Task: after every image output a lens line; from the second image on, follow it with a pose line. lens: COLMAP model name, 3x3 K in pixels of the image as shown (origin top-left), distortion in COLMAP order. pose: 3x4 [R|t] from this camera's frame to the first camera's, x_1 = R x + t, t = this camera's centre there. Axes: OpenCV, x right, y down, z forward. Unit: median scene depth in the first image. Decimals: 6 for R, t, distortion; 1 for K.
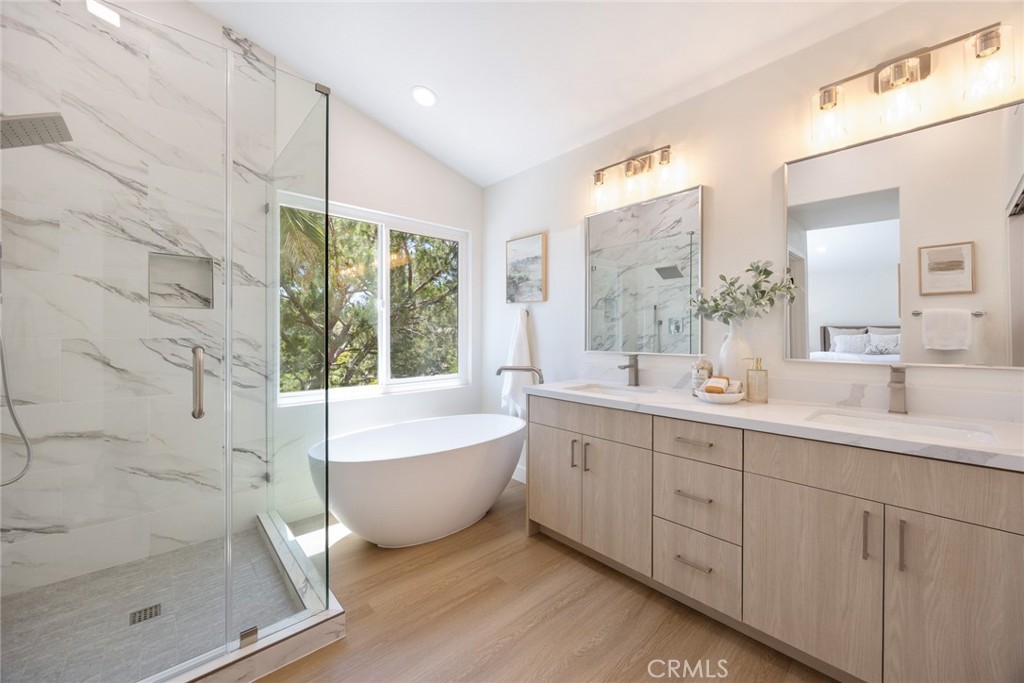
lens RADIAL K [[389.4, 0, 532.9], [0, 389.4, 339.0], [0, 0, 1]] dist [-0.000351, -0.000036]
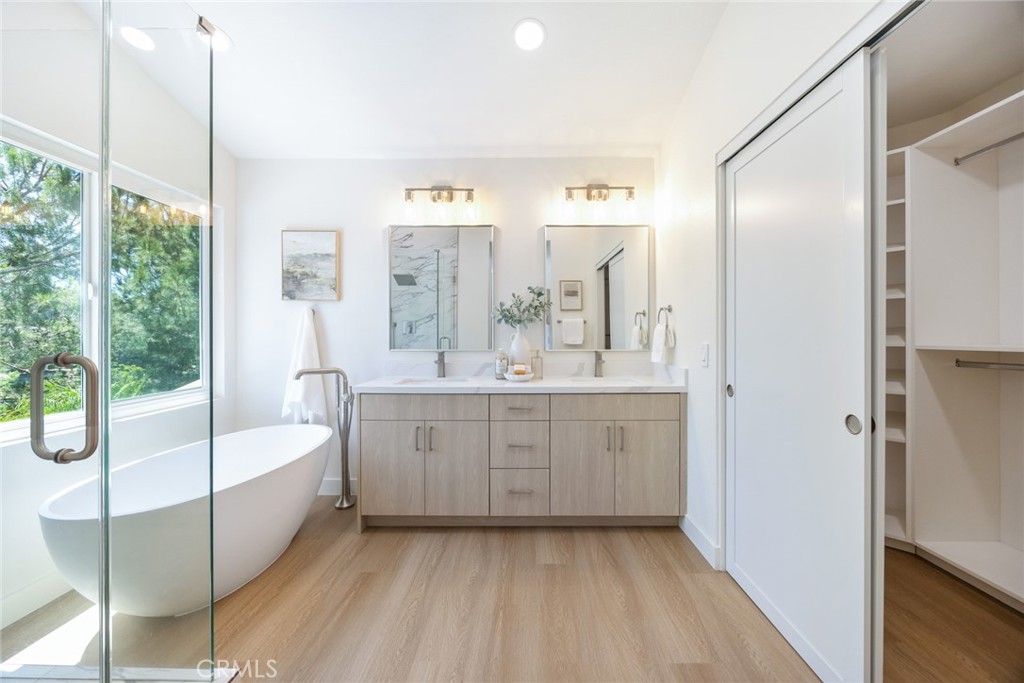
lens RADIAL K [[392.4, 0, 515.0], [0, 392.4, 338.0], [0, 0, 1]] dist [-0.000562, 0.000053]
pose [[0.692431, -0.008890, 0.721430, -0.517064], [0.010609, 0.999941, 0.002139, -0.001754], [-0.721406, 0.006173, 0.692484, -0.005879]]
